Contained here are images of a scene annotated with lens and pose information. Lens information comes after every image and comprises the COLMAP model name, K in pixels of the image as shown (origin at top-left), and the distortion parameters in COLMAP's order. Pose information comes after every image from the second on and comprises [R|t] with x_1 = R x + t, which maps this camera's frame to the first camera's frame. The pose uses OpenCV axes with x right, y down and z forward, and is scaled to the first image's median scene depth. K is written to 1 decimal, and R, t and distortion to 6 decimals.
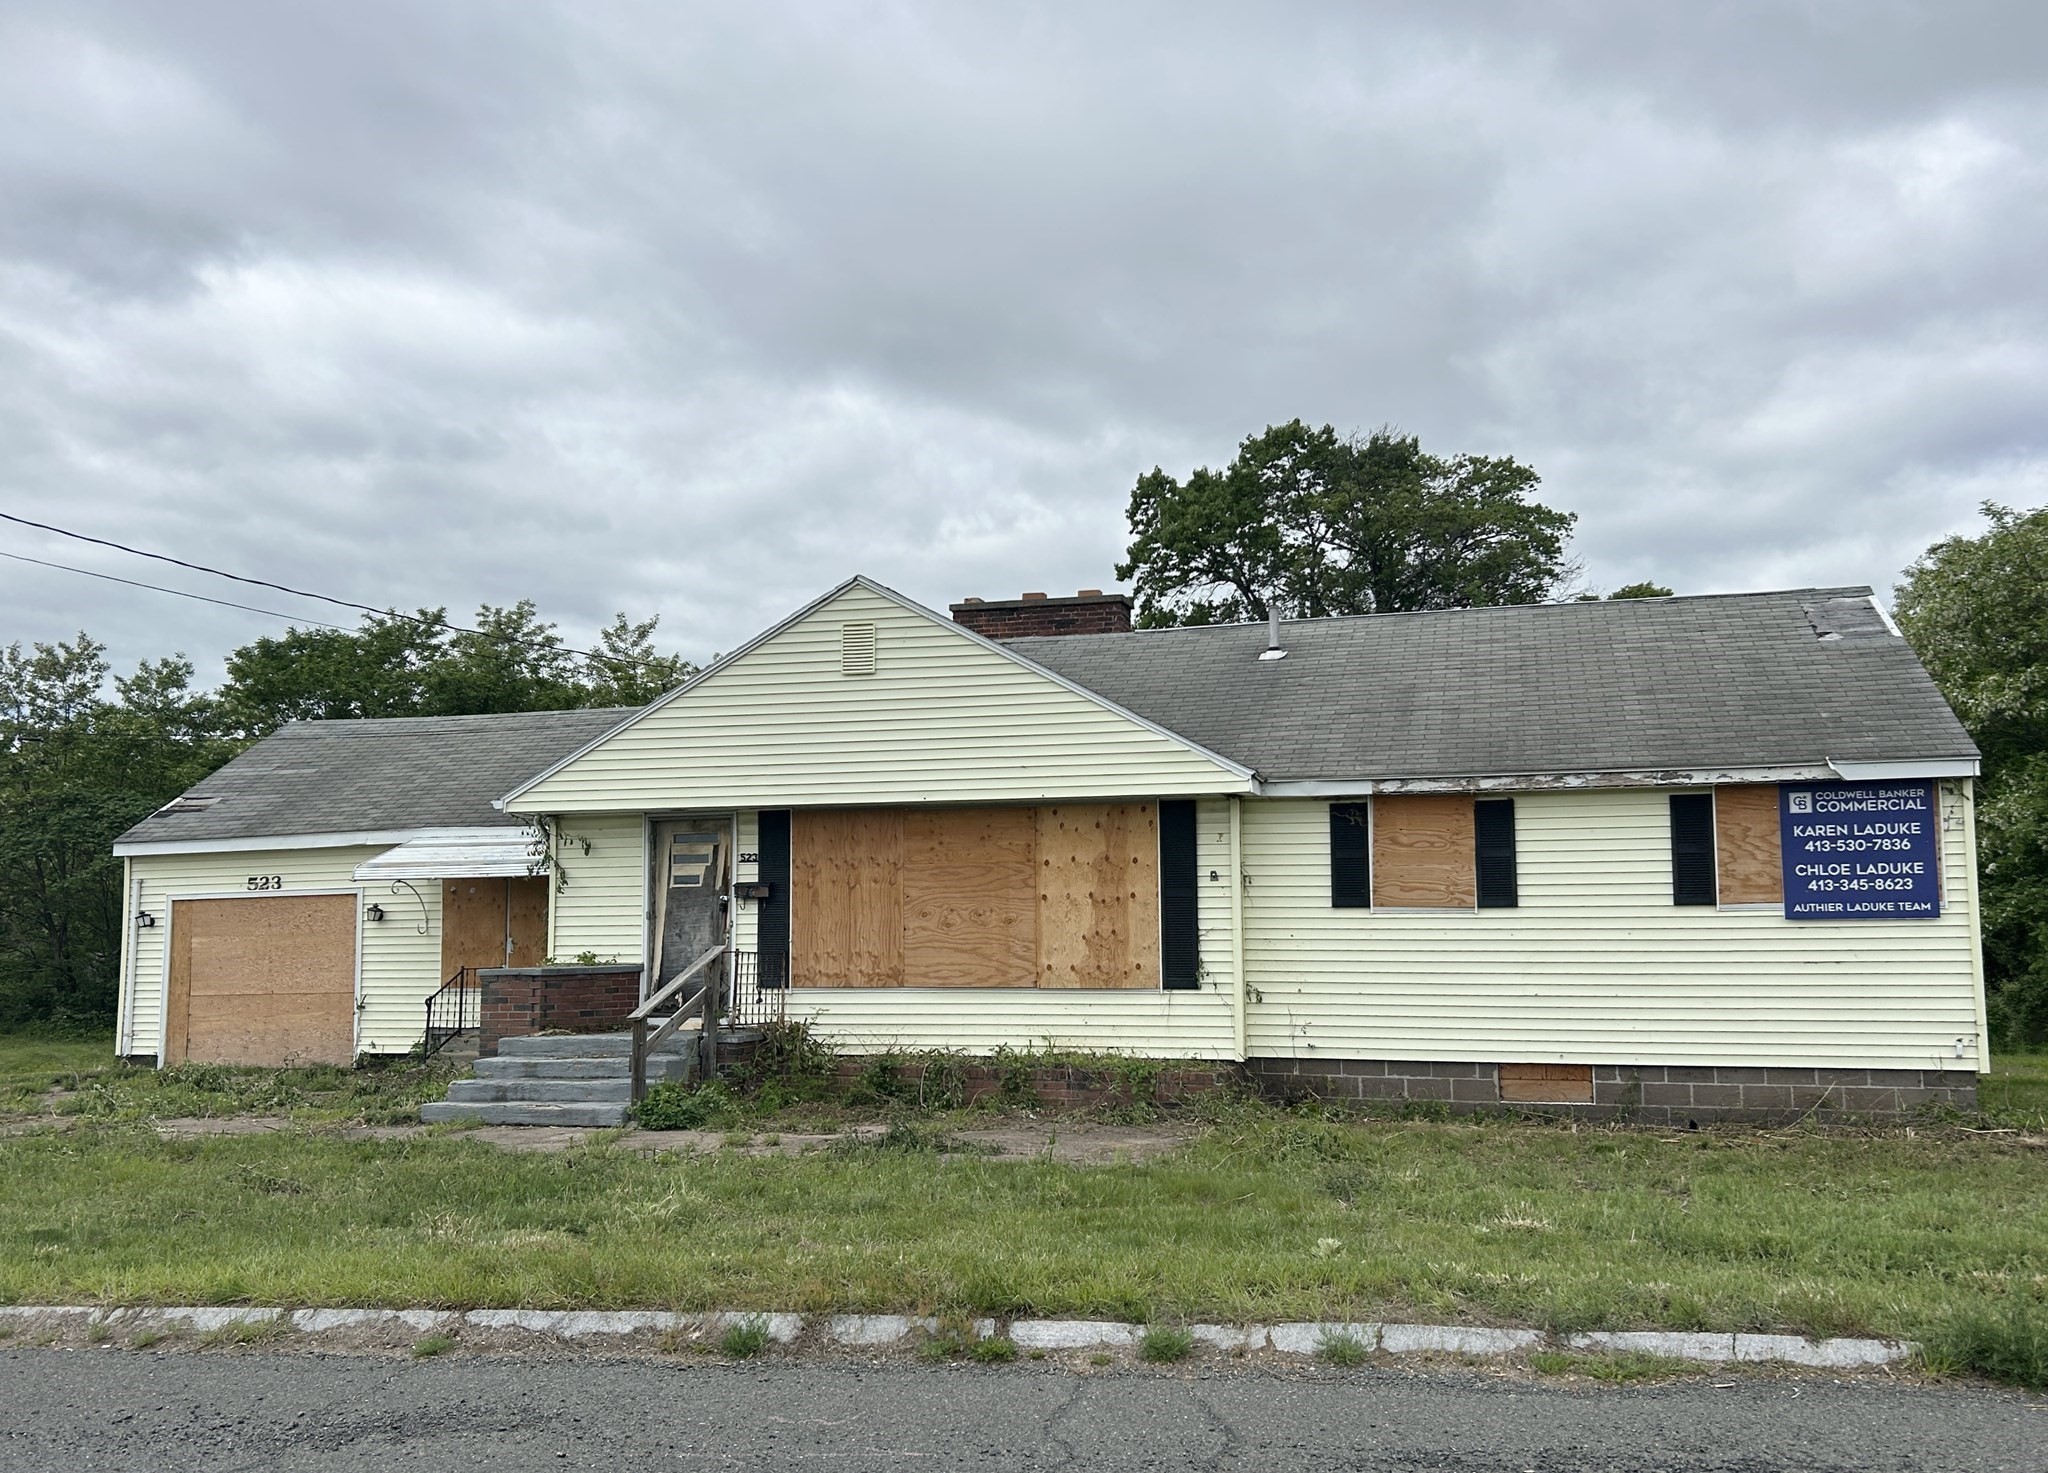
lens RADIAL K [[1701.2, 0, 1049.7], [0, 1701.2, 778.7], [0, 0, 1]] dist [0.121513, -0.207320]
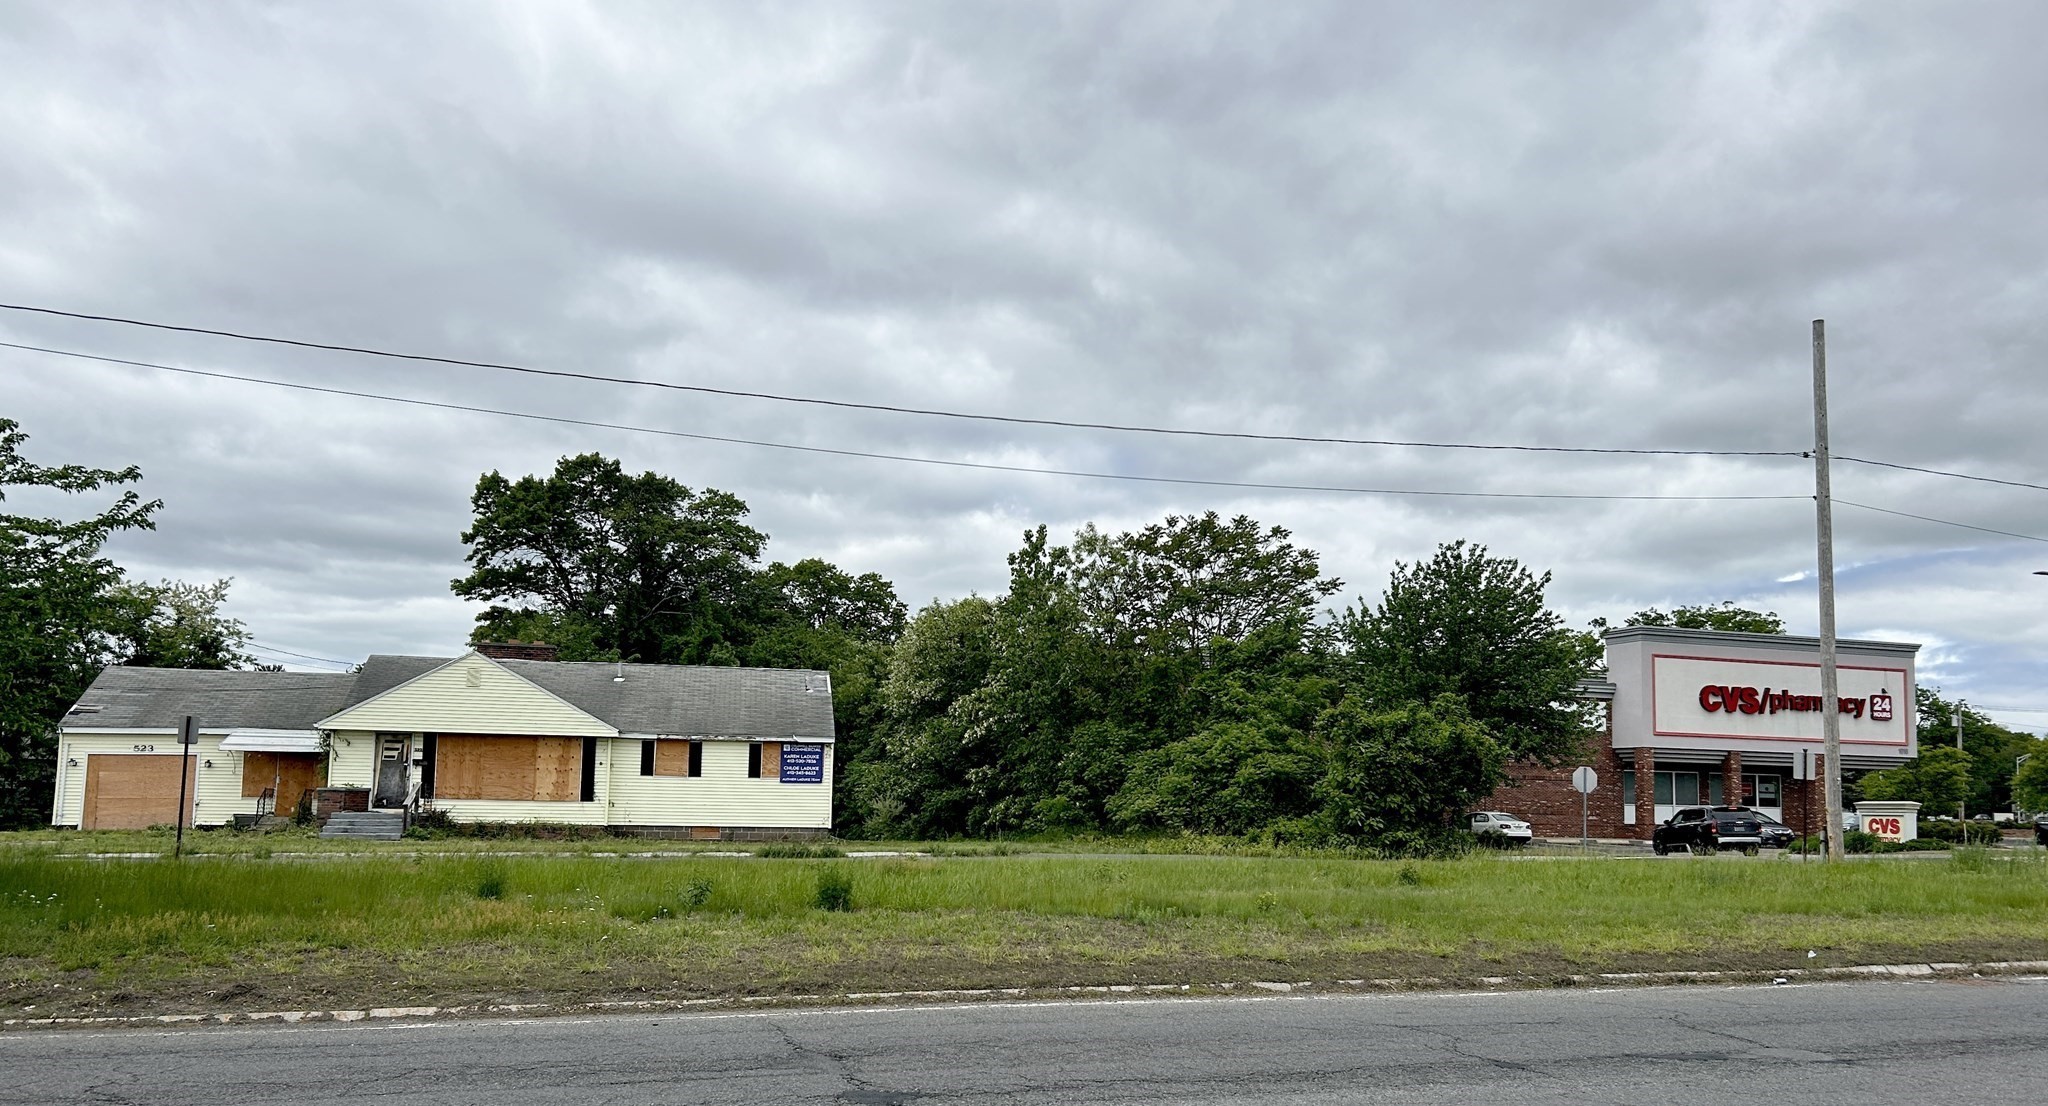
lens RADIAL K [[1555.9, 0, 1112.1], [0, 1555.9, 654.9], [0, 0, 1]] dist [-0.012360, -0.002952]
pose [[0.874672, 0.067119, 0.480046, -0.410390], [-0.065785, 0.997641, -0.019622, -0.129028], [-0.480231, -0.014417, 0.877024, -1.691073]]
